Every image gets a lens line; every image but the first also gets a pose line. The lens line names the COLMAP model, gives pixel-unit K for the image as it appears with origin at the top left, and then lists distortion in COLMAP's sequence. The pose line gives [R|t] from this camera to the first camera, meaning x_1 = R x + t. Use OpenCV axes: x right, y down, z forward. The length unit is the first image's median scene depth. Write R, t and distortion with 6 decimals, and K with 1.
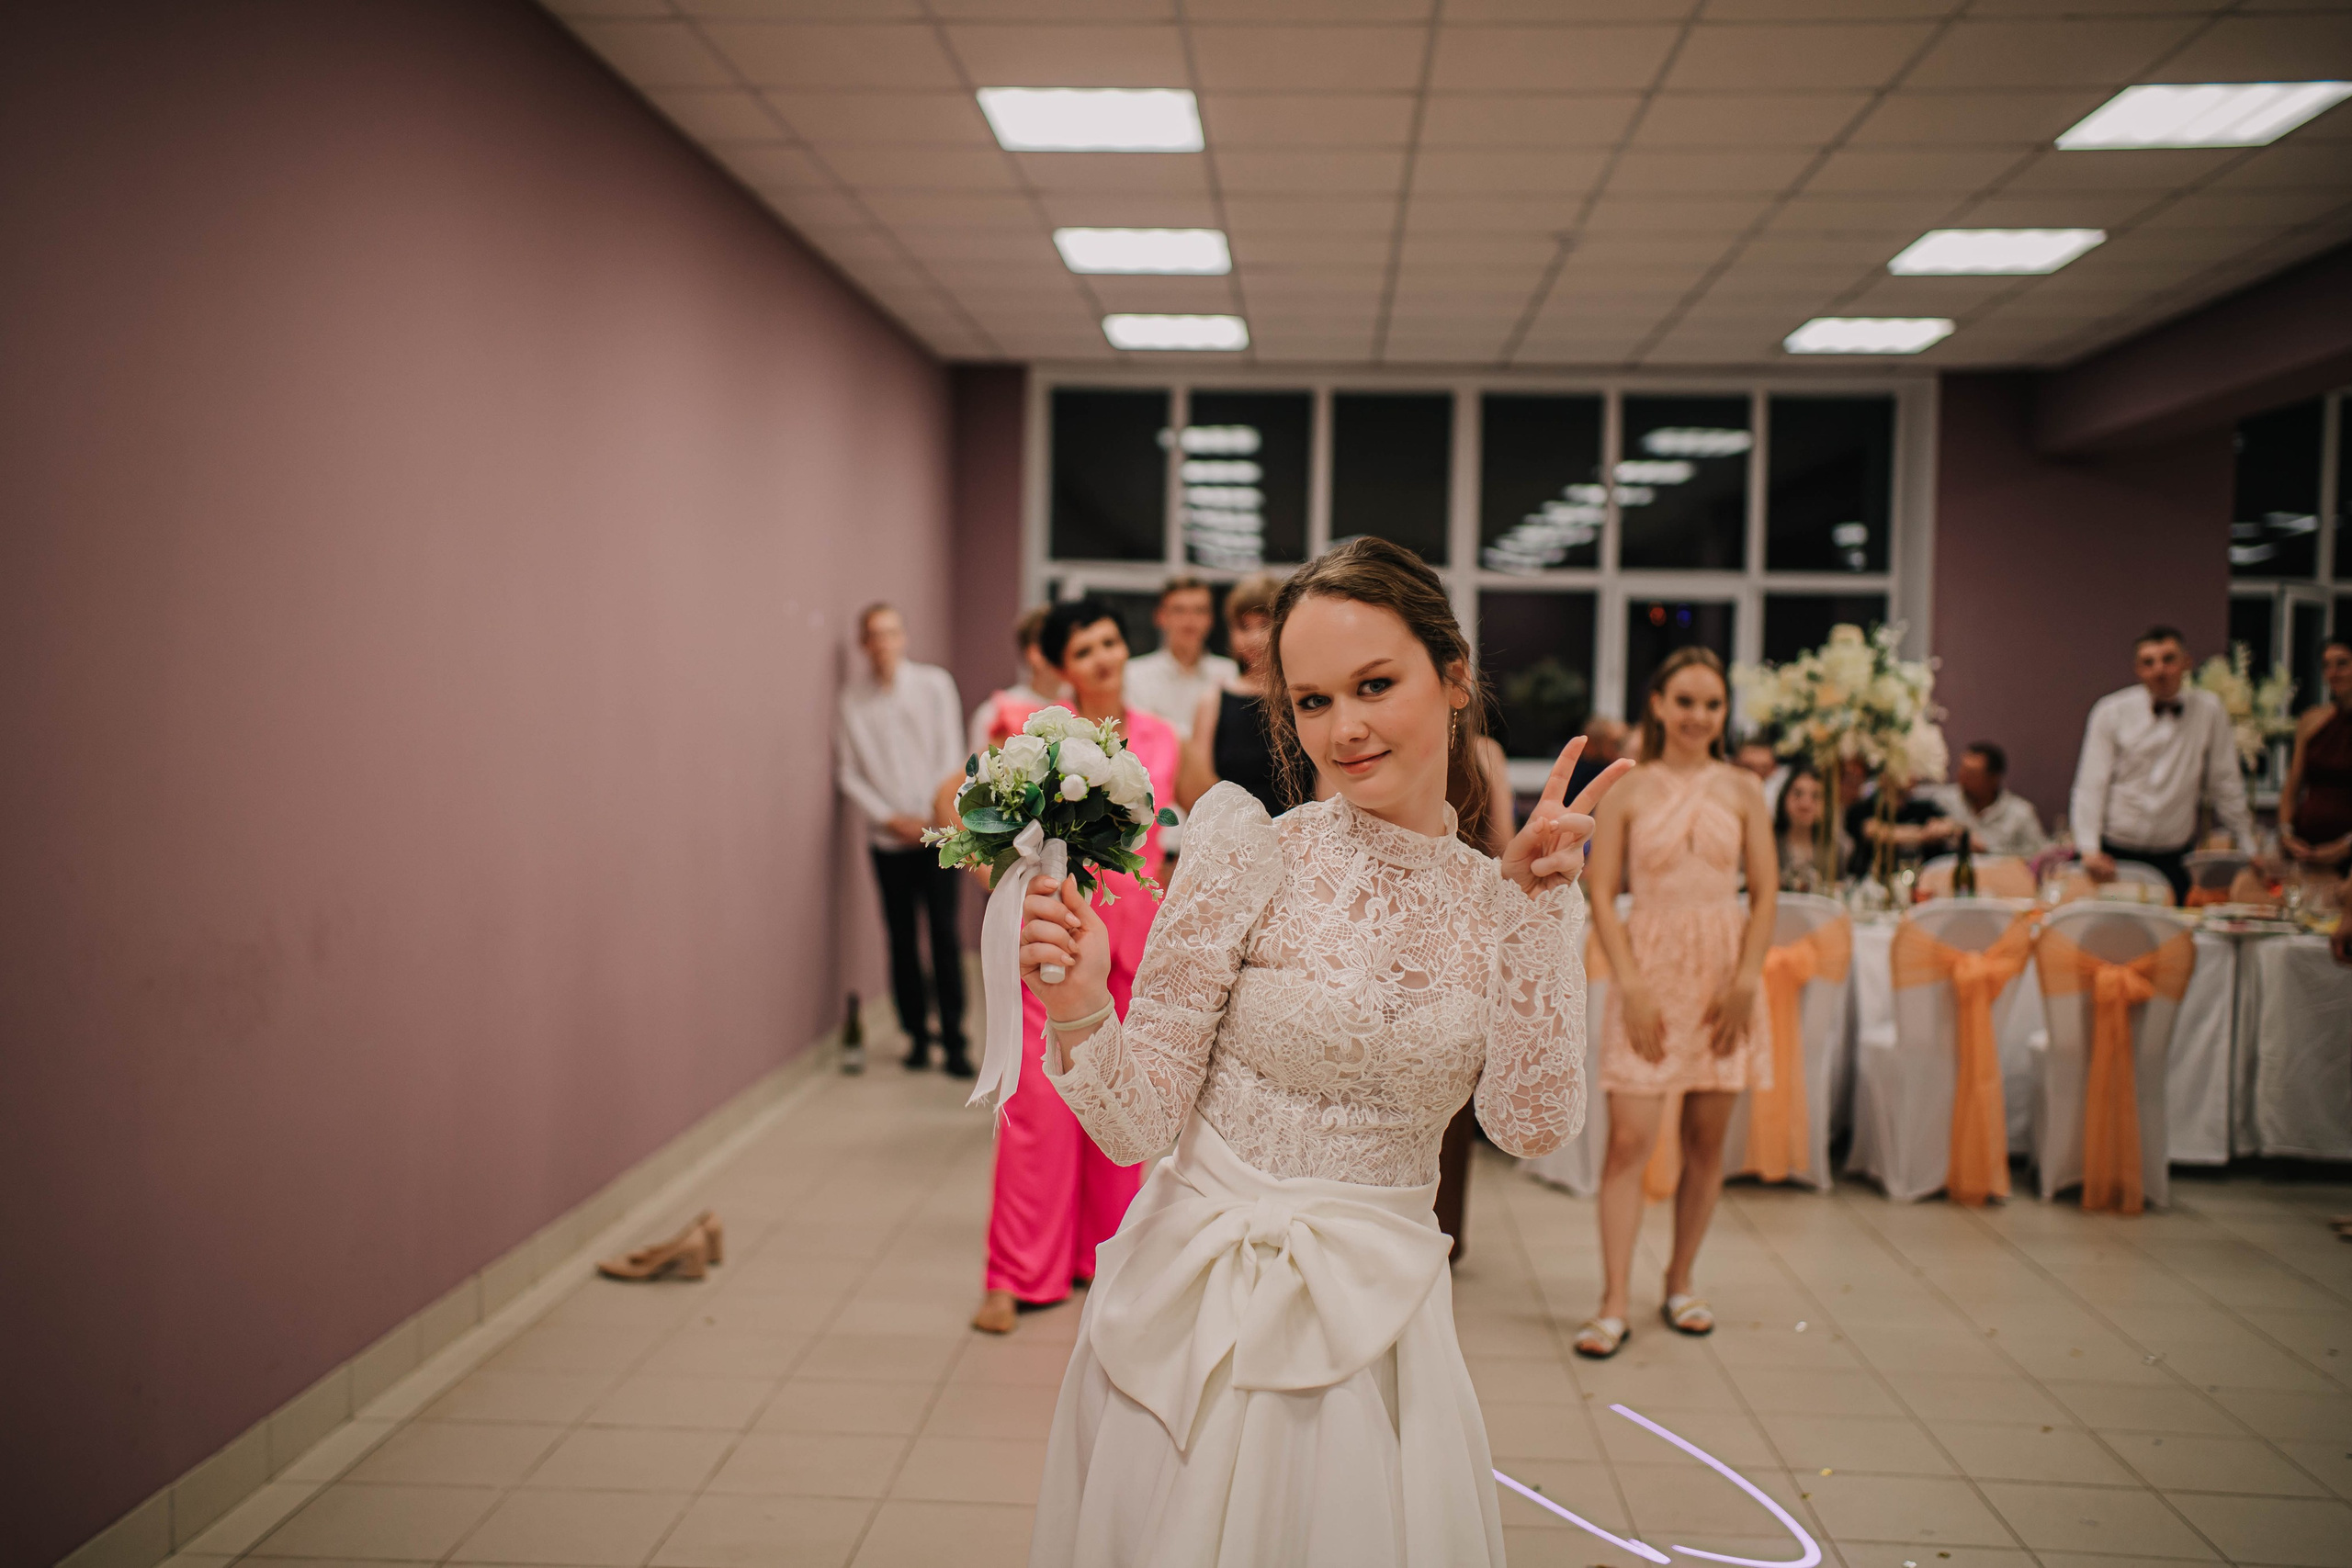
lens RADIAL K [[2257.0, 0, 1216.1], [0, 2257.0, 784.7], [0, 0, 1]] dist [-0.000742, -0.000319]
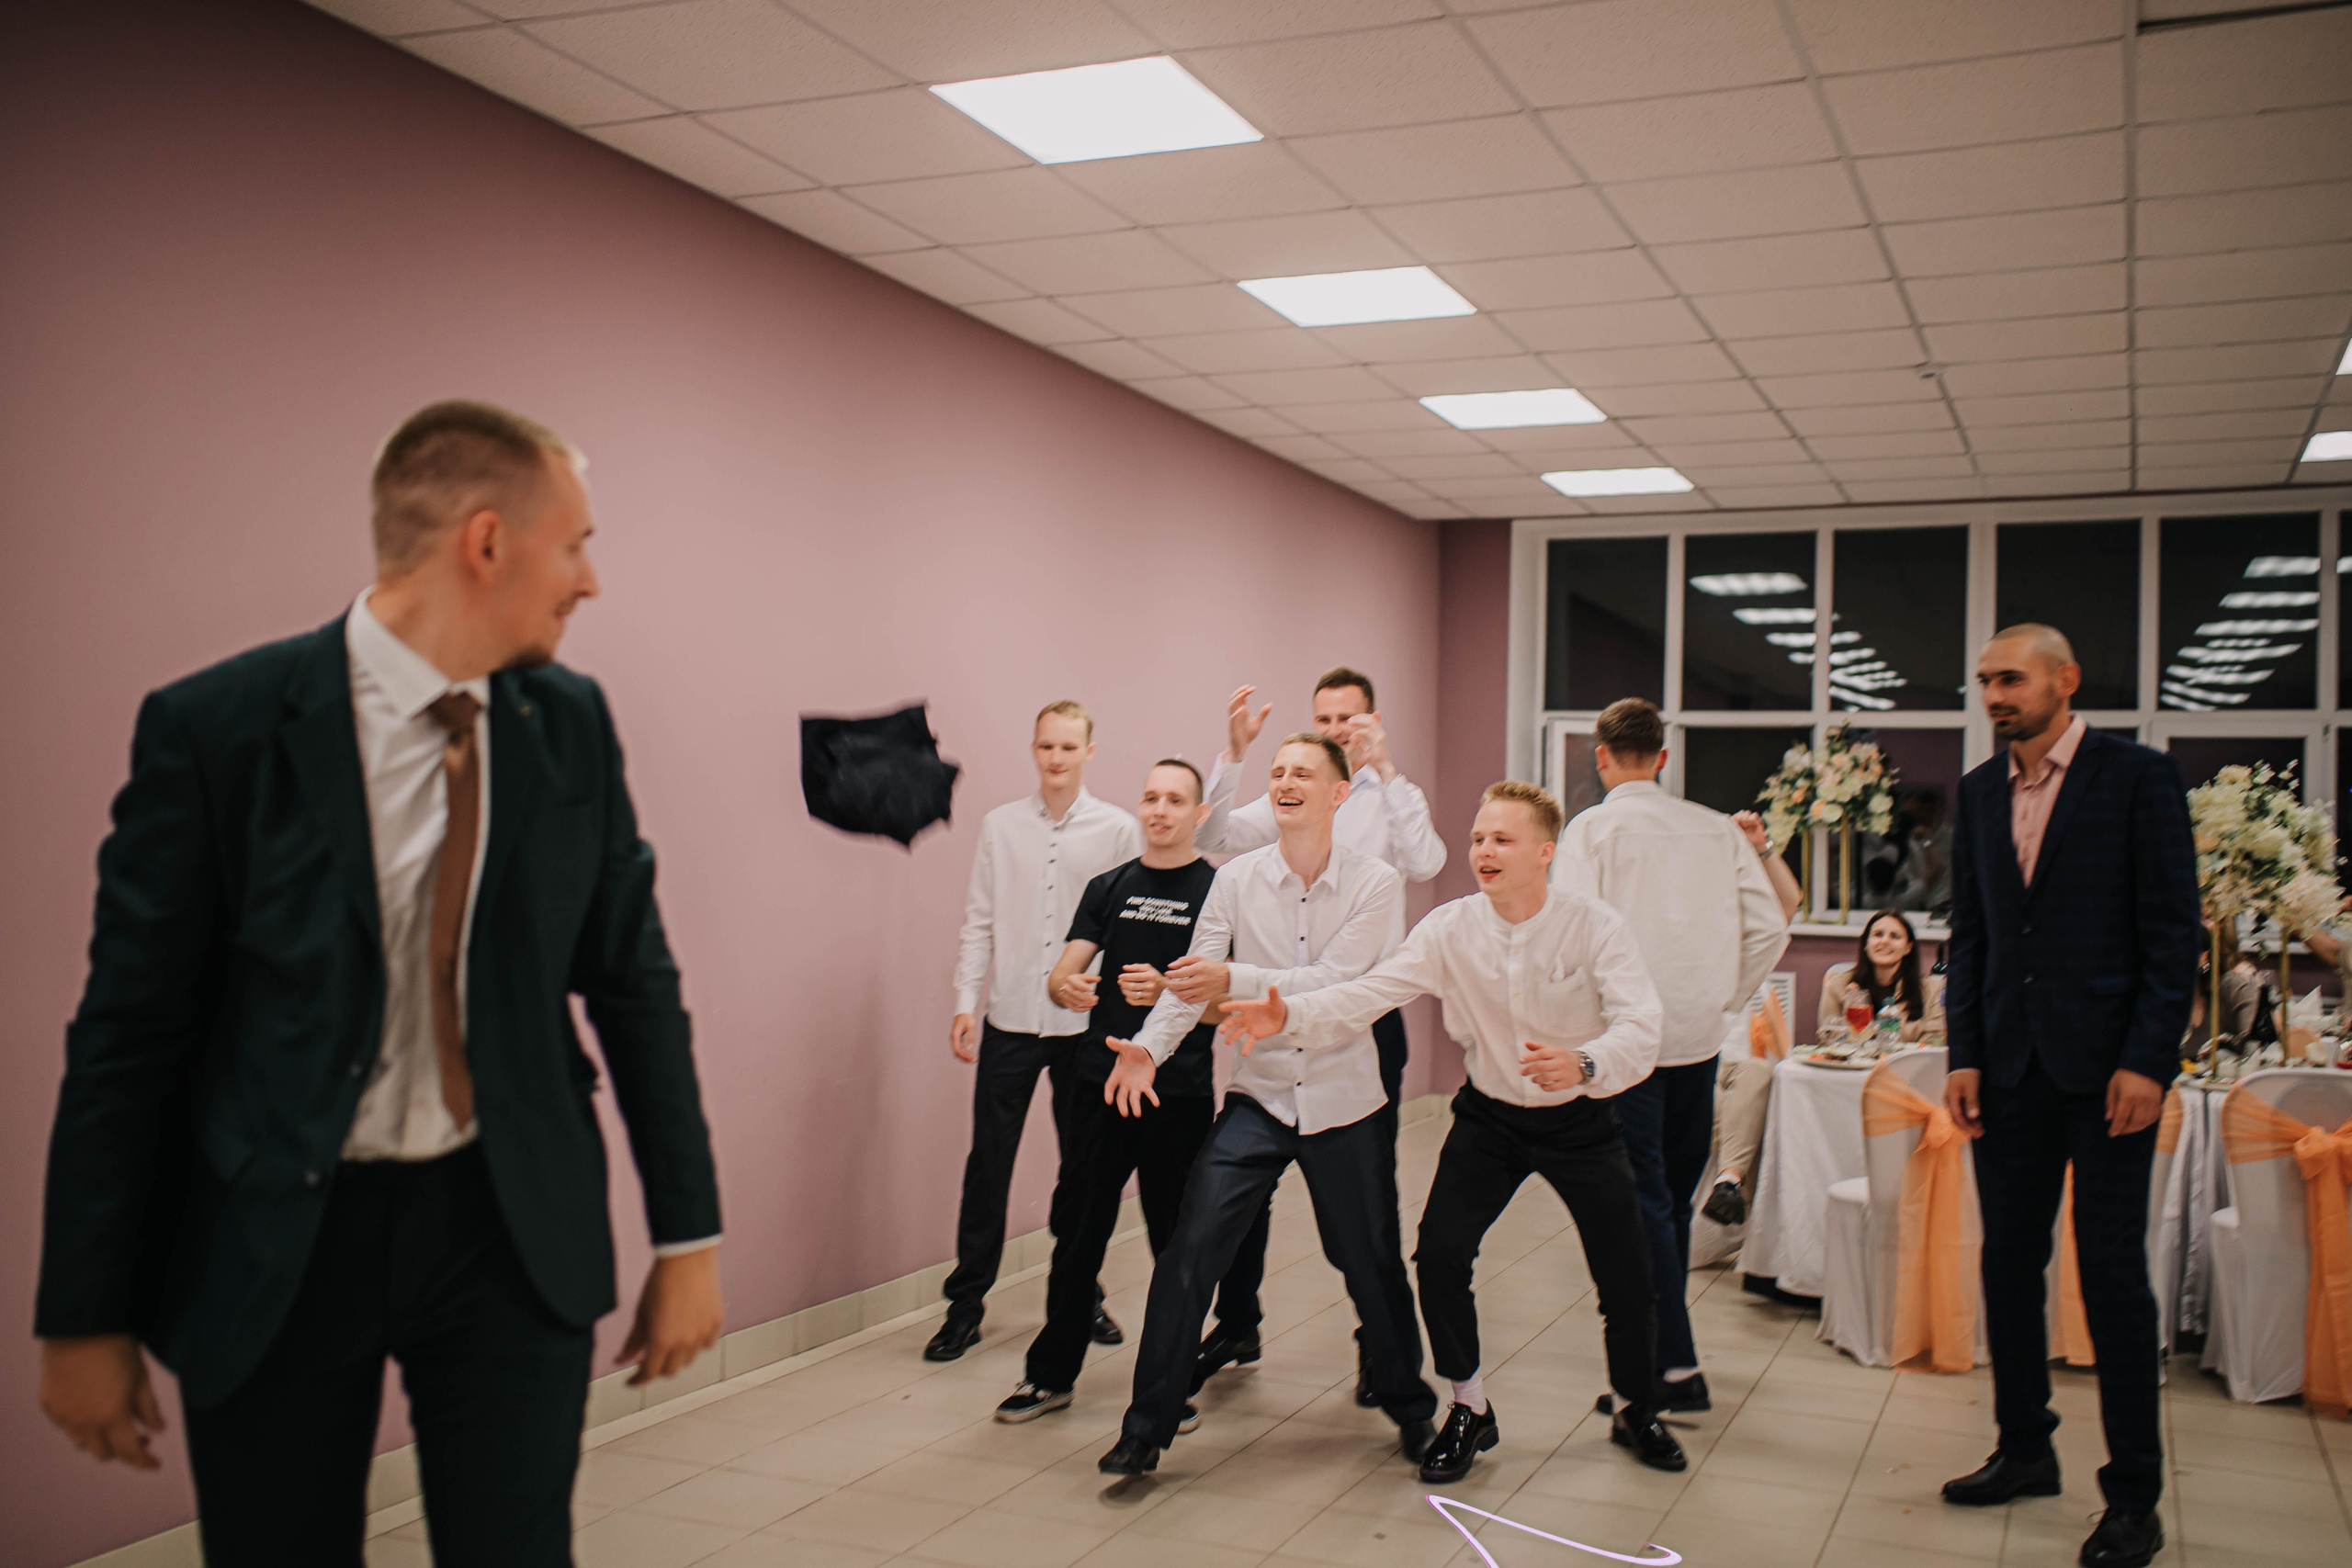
lens RADIAL K [[2269.0, 0, 1168.5], [0, 2269.0, 796.9], [0, 0, 1]] dist [0.062414, 0.020047]
pose [[0.937476, -0.004519, -0.348022, 0.204462], [-0.017452, 0.998047, -0.059972, 0.006363], [0.347613, 0.062296, 0.935566, -0.020983]]
